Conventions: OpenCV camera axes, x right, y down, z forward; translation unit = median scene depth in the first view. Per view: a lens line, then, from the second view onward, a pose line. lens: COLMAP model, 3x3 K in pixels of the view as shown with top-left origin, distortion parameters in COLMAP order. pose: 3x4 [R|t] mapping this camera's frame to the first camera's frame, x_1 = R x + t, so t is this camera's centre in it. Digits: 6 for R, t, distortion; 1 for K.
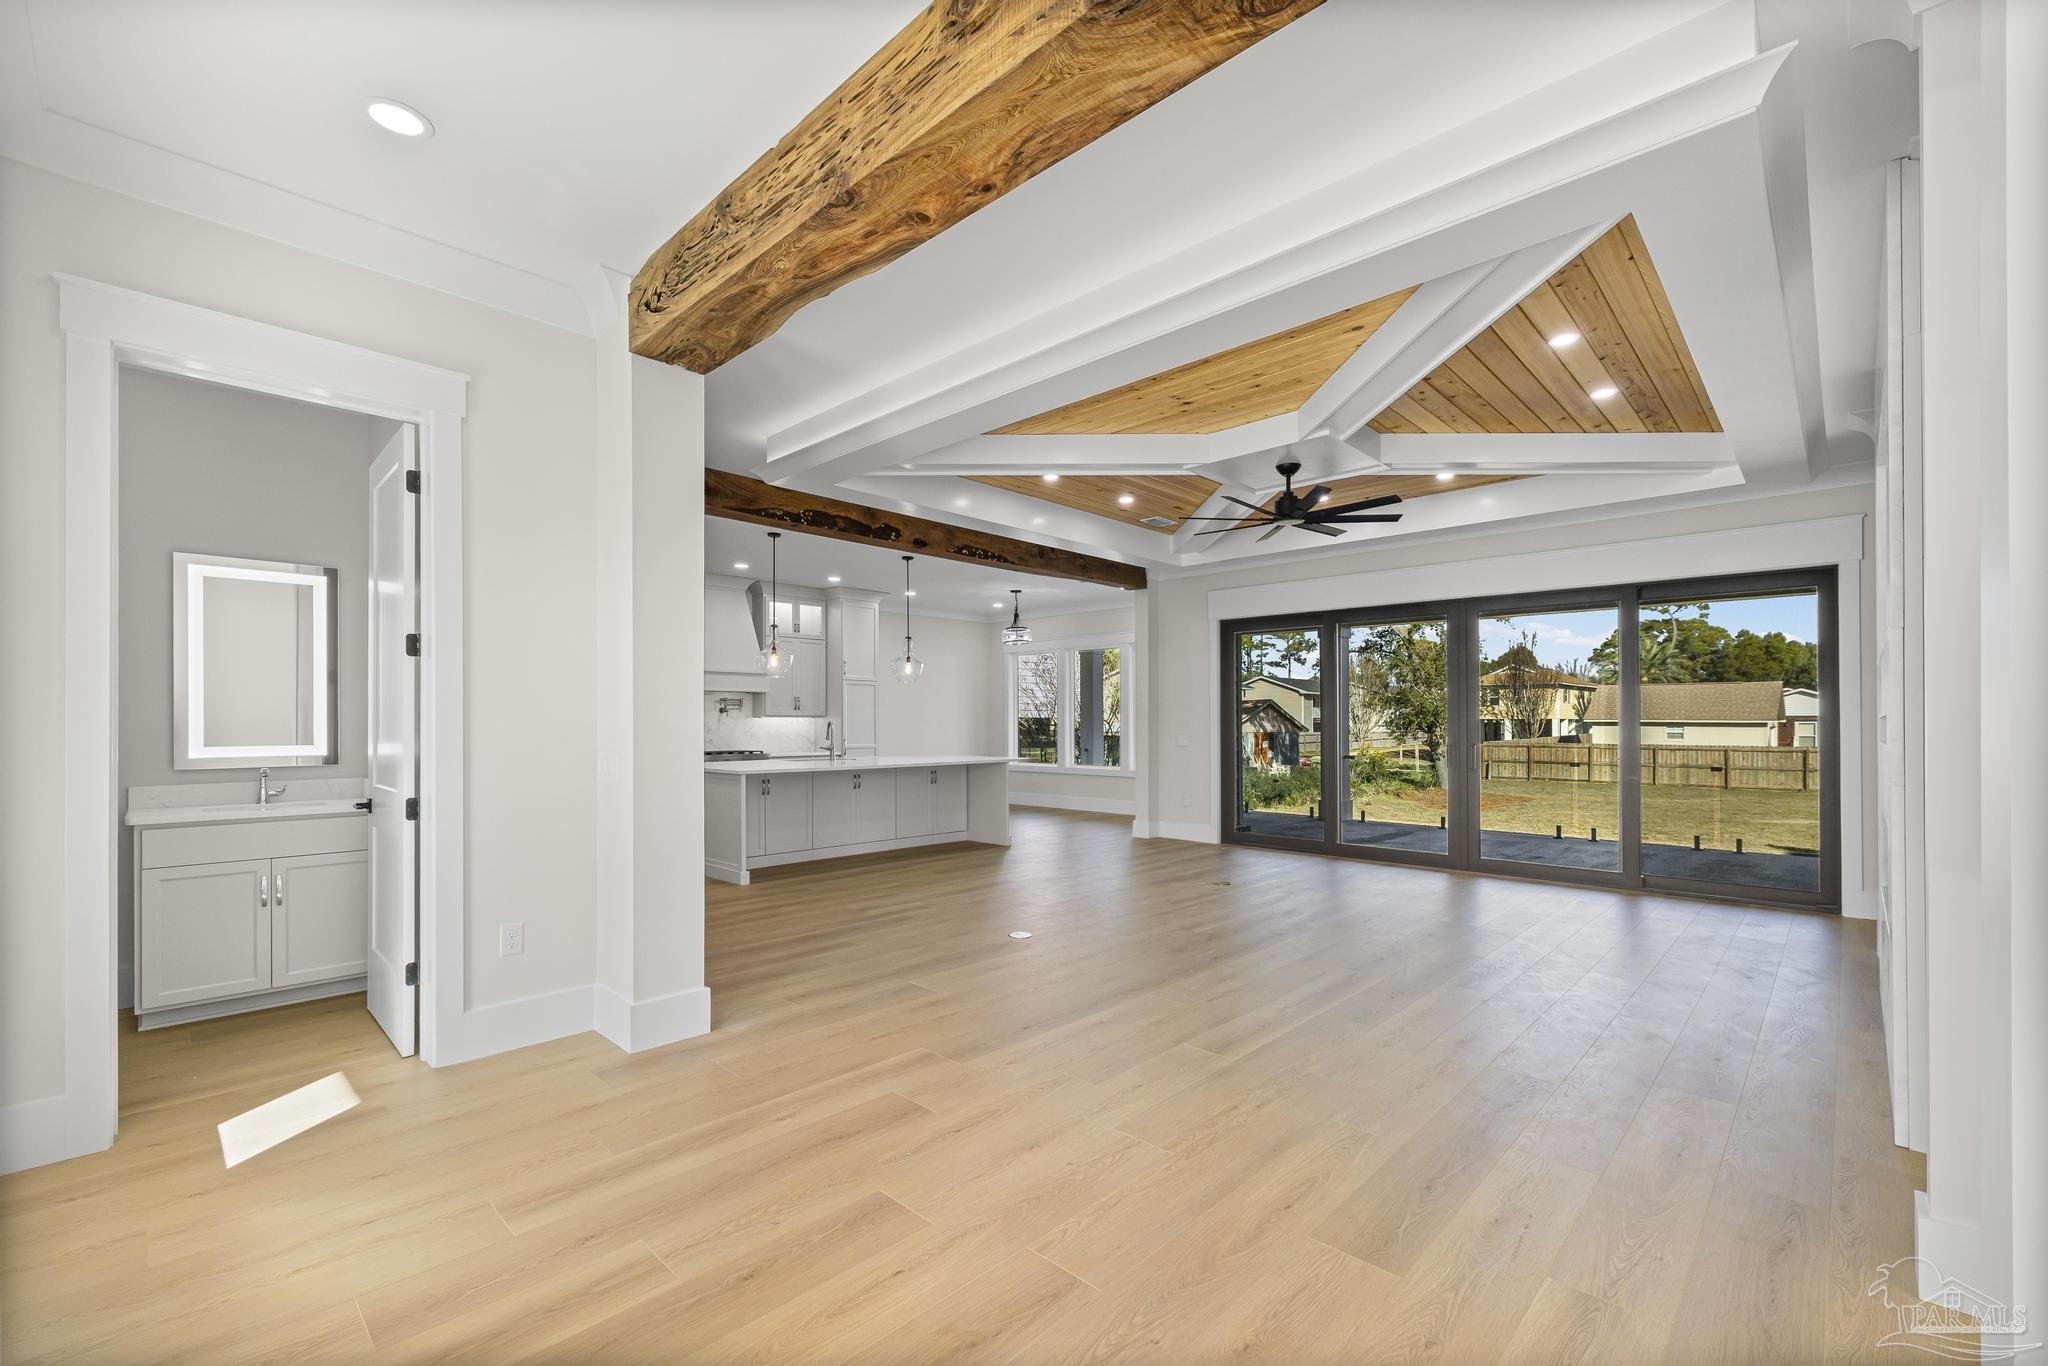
lens RADIAL K [[870.6, 0, 979.3], [0, 870.6, 721.4], [0, 0, 1]] dist [-0.003336, 0.000074]
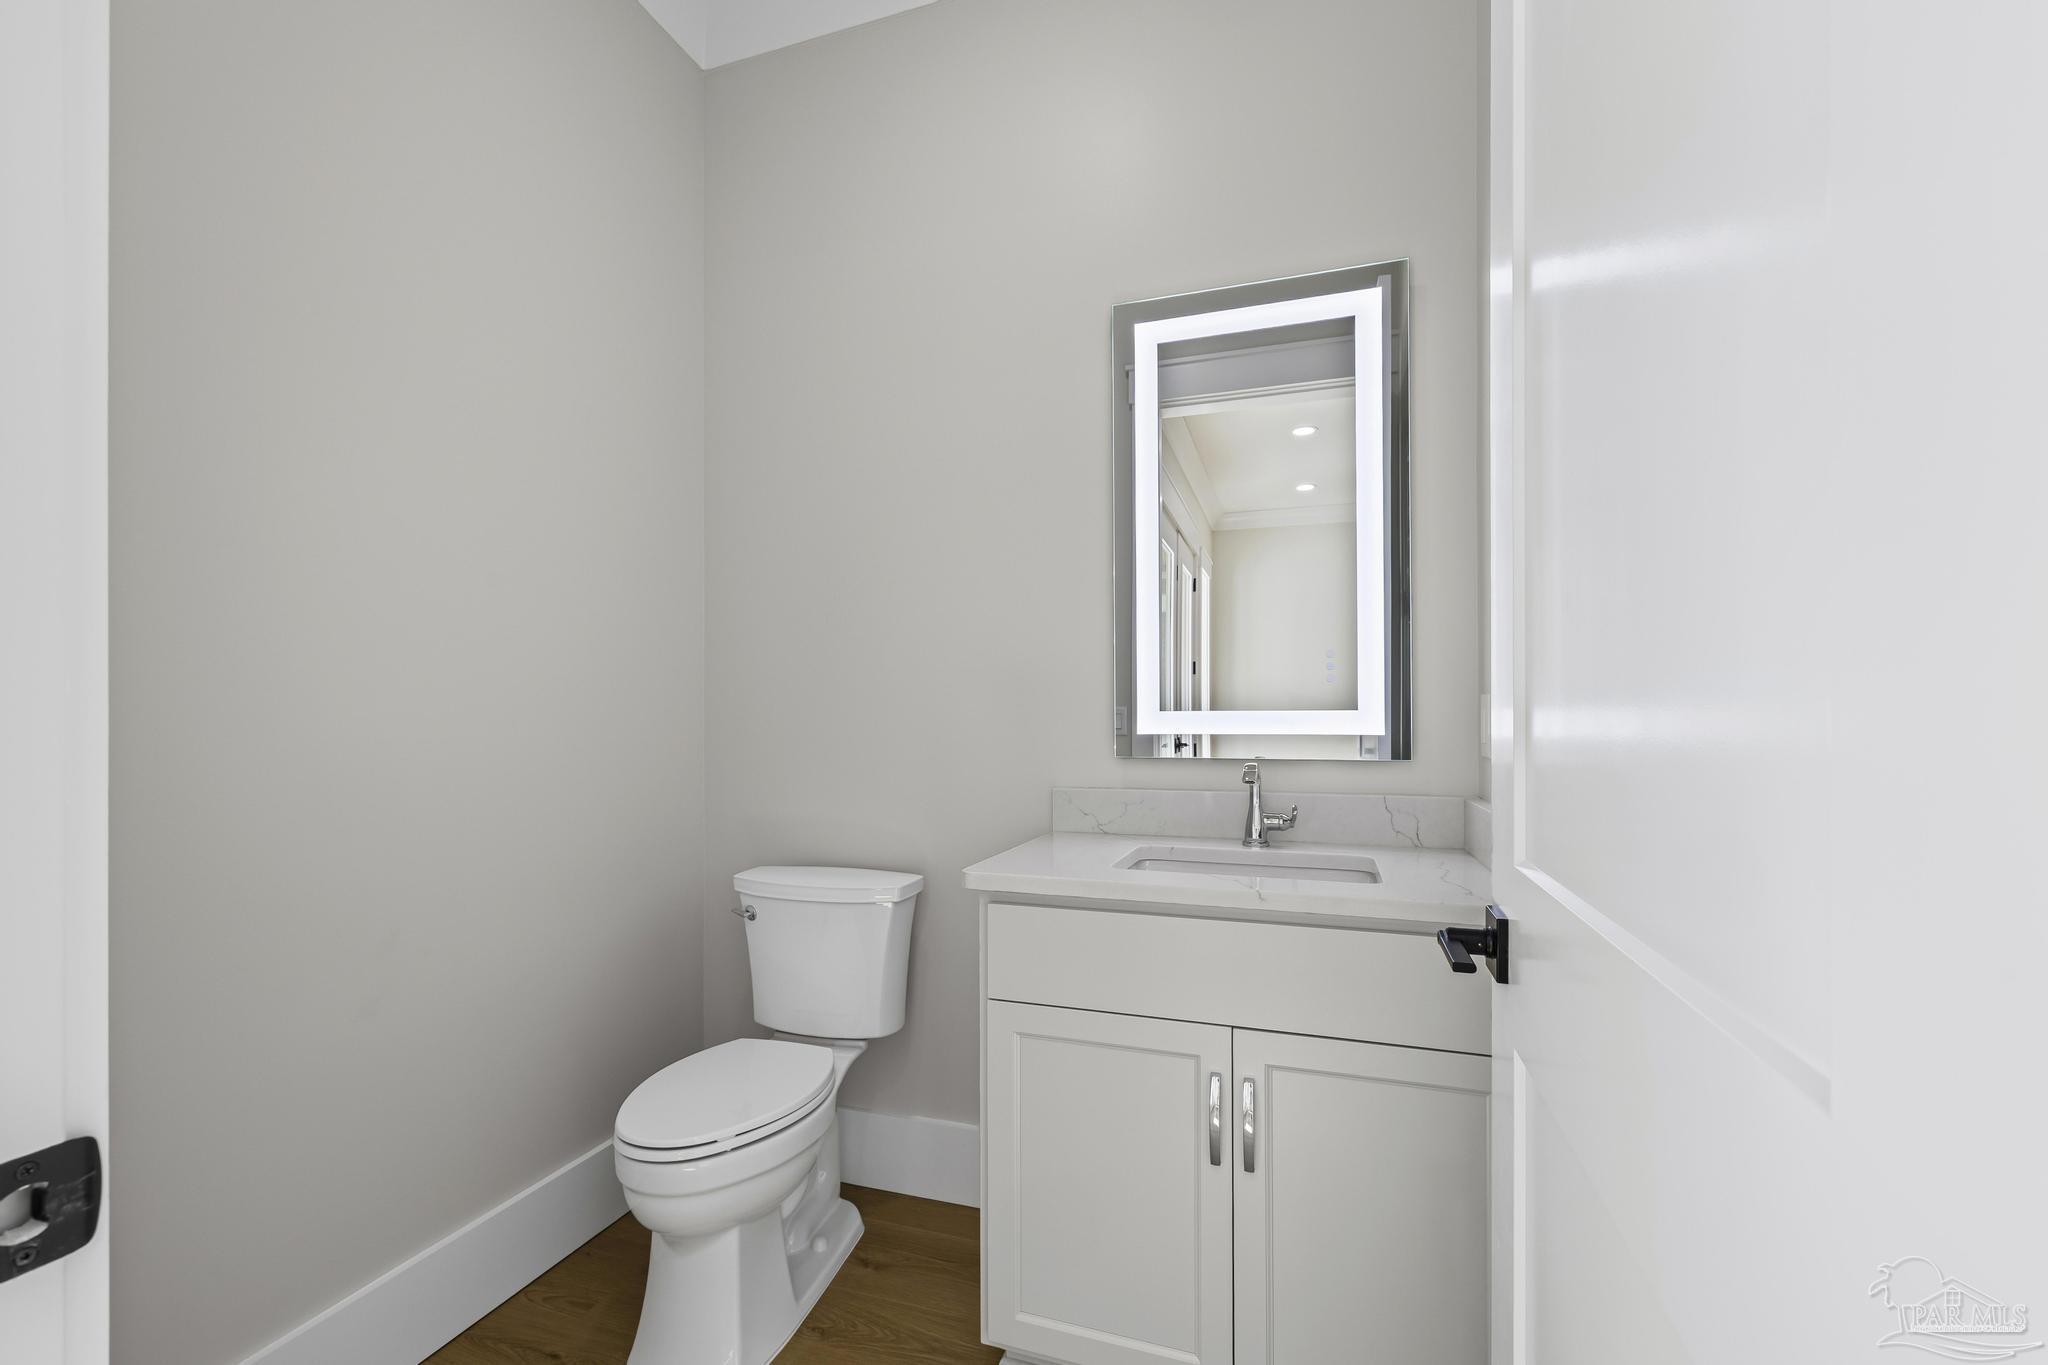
lens RADIAL K [[870.6, 0, 1018.6], [0, 870.6, 696.4], [0, 0, 1]] dist [-0.003336, 0.000074]
pose [[0.451219, -0.012922, -0.892320, -0.537335], [0.007380, 0.999915, -0.010749, 0.027221], [0.892383, -0.001735, 0.451276, 0.762525]]
